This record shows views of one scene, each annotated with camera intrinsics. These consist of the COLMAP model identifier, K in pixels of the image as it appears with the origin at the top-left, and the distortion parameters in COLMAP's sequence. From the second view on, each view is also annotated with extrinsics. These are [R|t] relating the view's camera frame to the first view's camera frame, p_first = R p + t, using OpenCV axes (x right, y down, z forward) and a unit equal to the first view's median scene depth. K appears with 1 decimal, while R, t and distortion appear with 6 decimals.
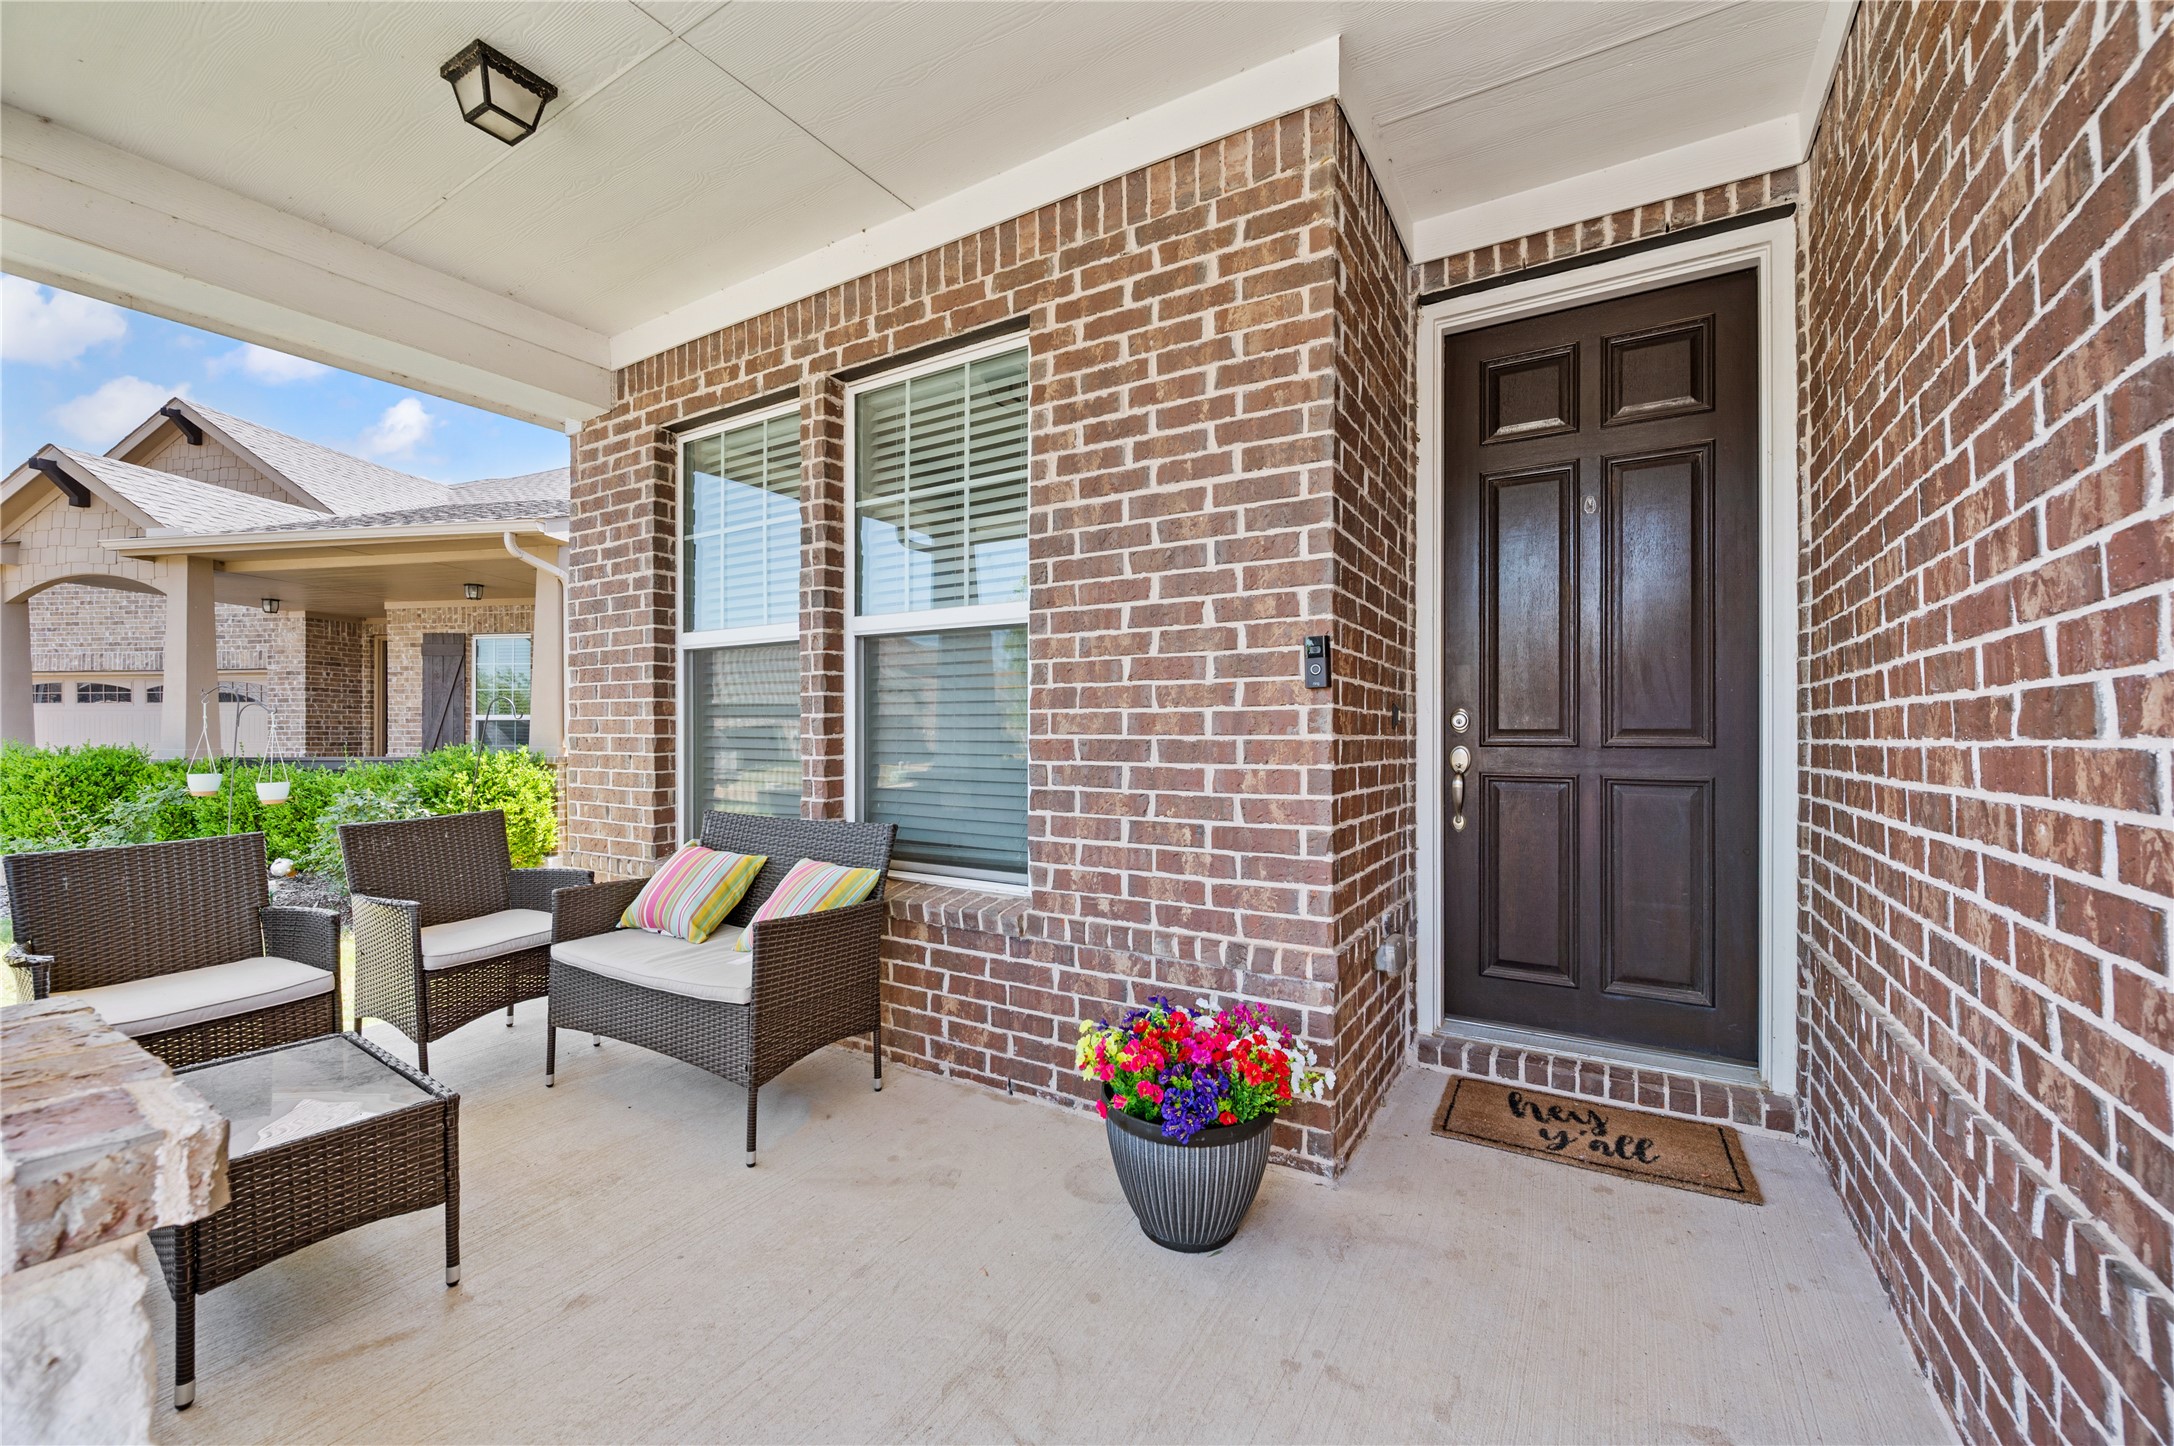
lens RADIAL K [[862.8, 0, 1093.5], [0, 862.8, 735.8], [0, 0, 1]] dist [0.000994, 0.000071]
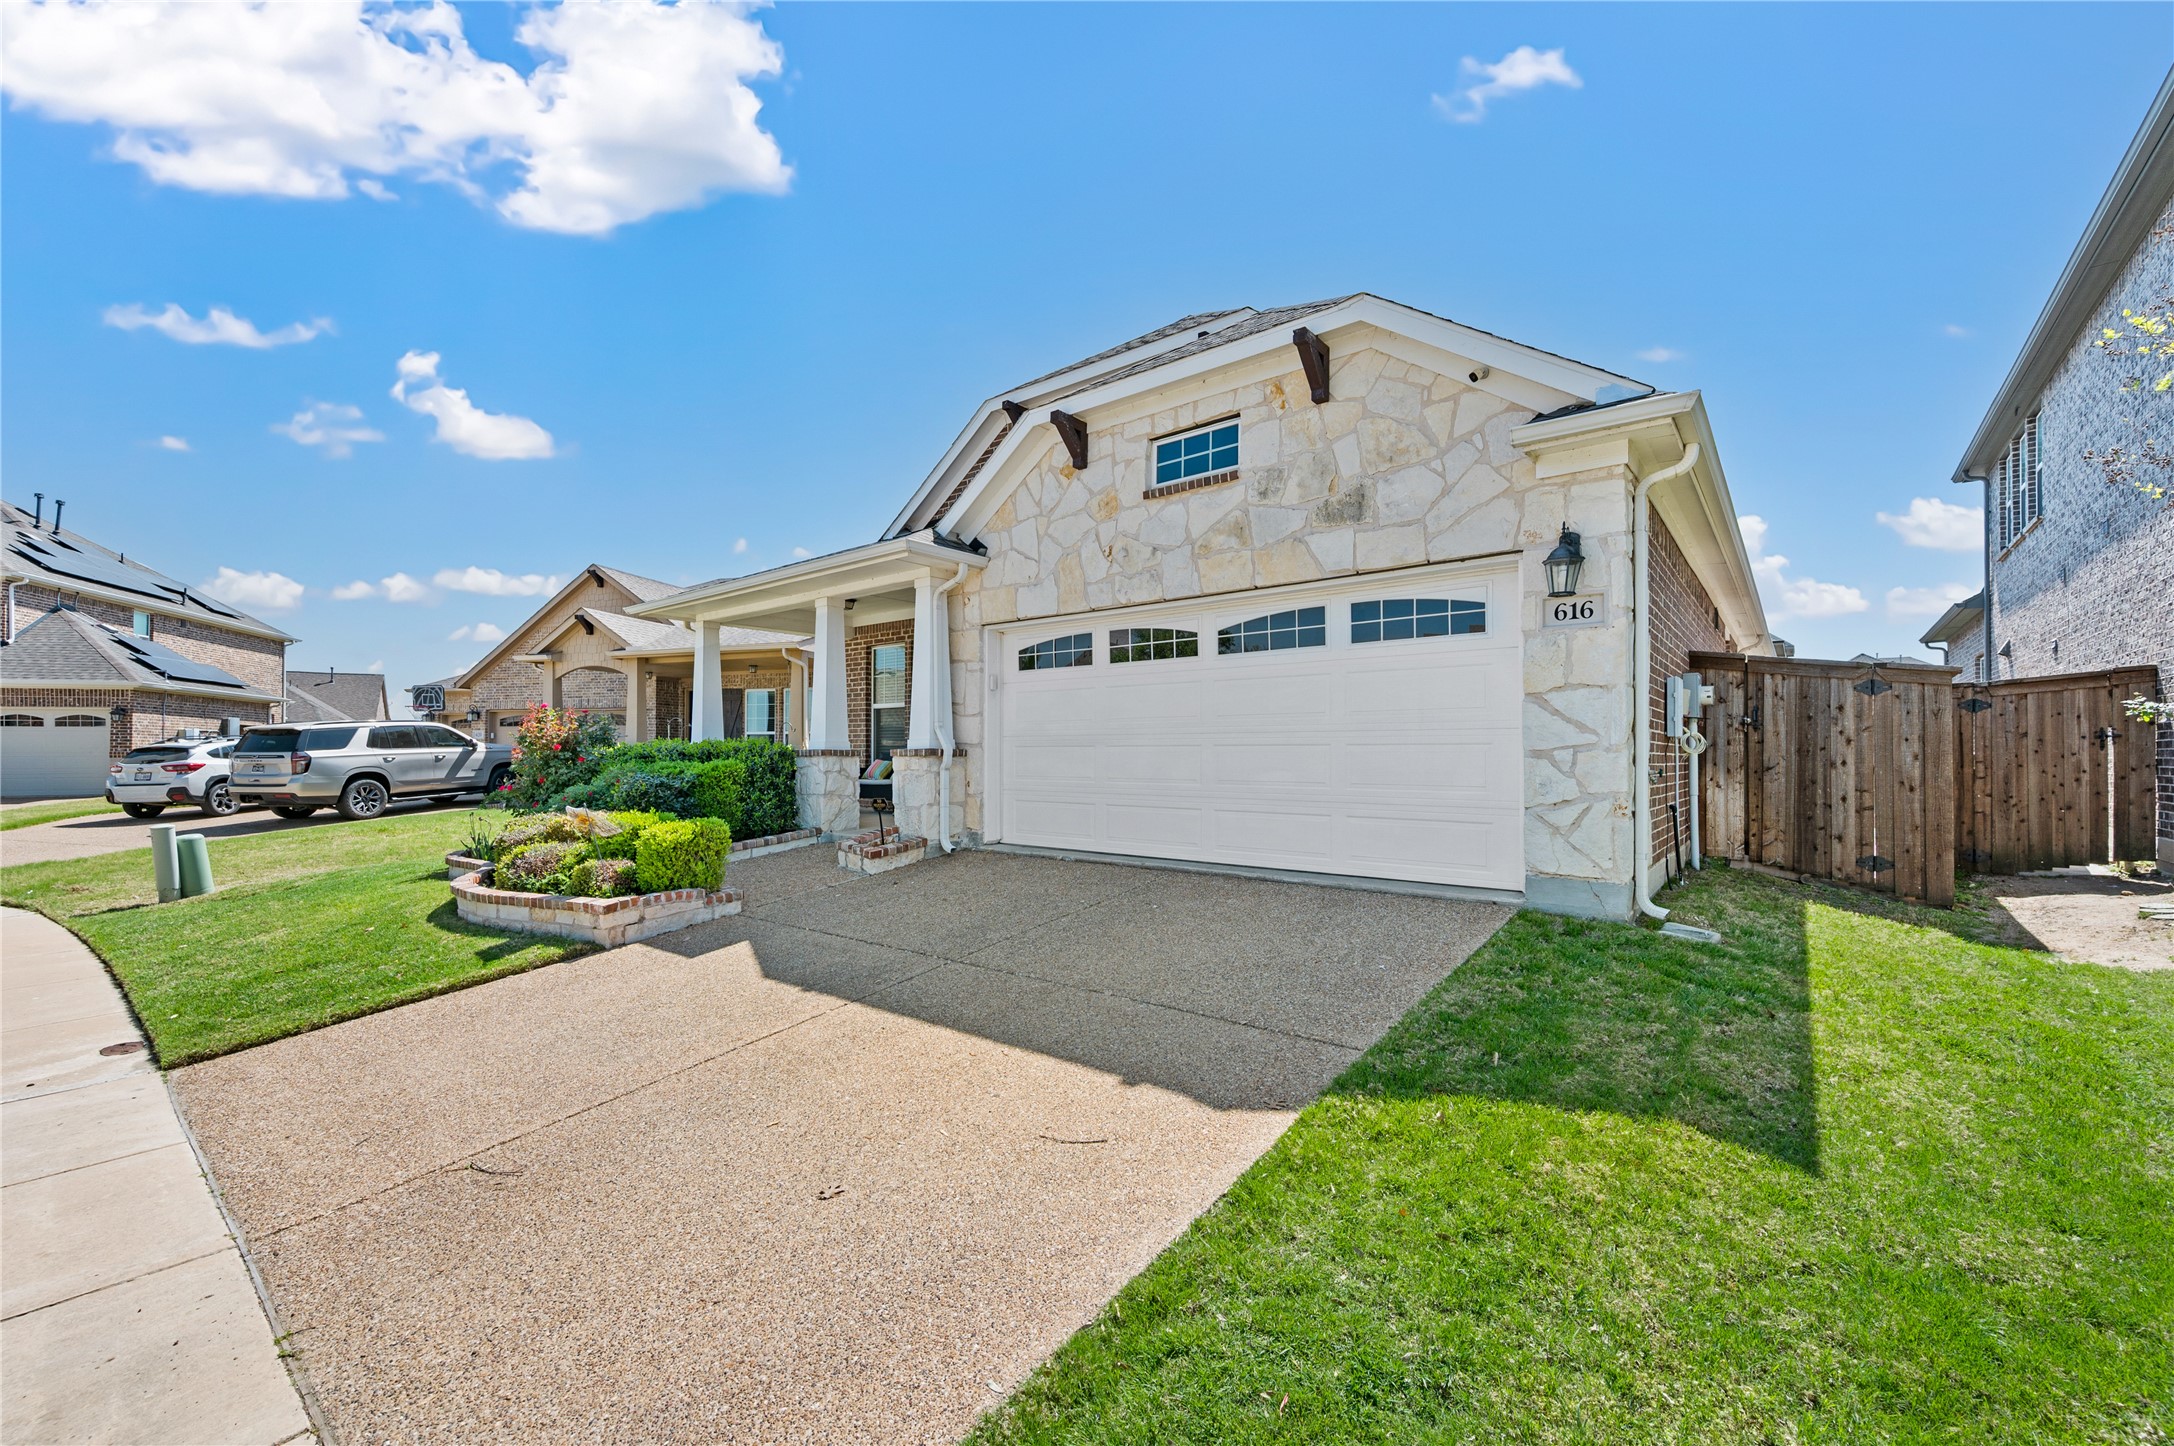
lens RADIAL K [[871.9, 0, 1110.7], [0, 871.9, 737.8], [0, 0, 1]] dist [0.001260, 0.000039]
pose [[0.992268, -0.004539, -0.124029, 1.175015], [0.001722, 0.999738, -0.022810, 0.127272], [0.124100, 0.022420, 0.992016, -3.058854]]
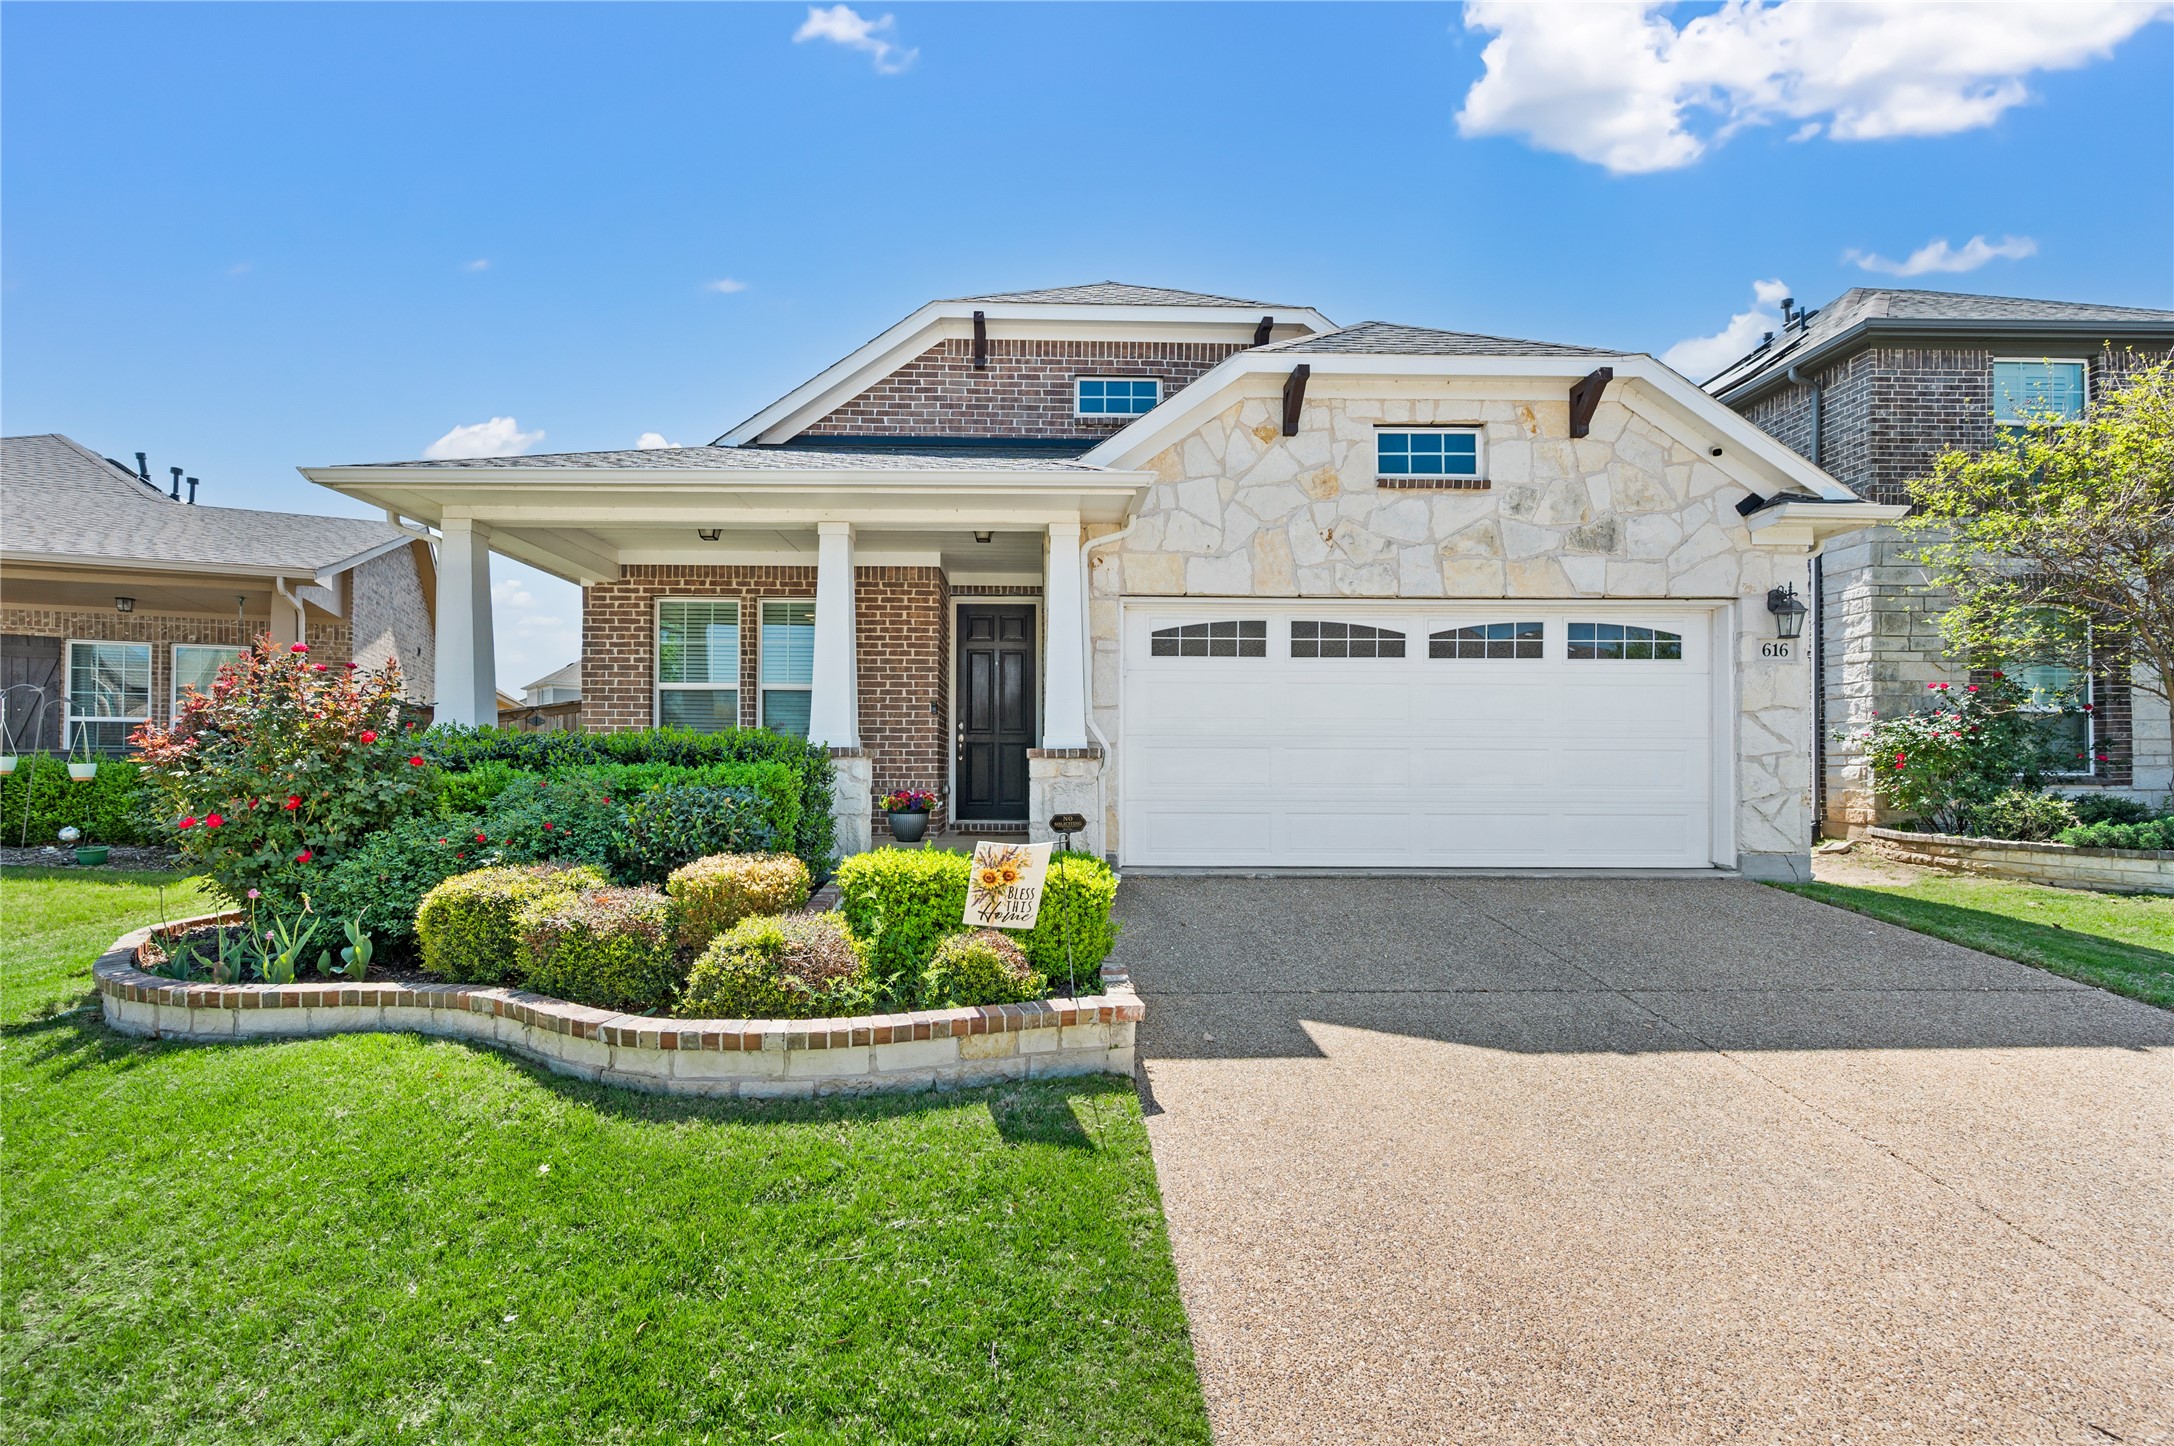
lens RADIAL K [[884.3, 0, 1058.2], [0, 884.3, 751.5], [0, 0, 1]] dist [-0.000082, -0.000156]
pose [[0.843828, 0.010102, 0.536519, -1.104592], [-0.000451, 0.999836, -0.018116, 0.146275], [-0.536614, 0.015045, 0.843694, -2.099173]]
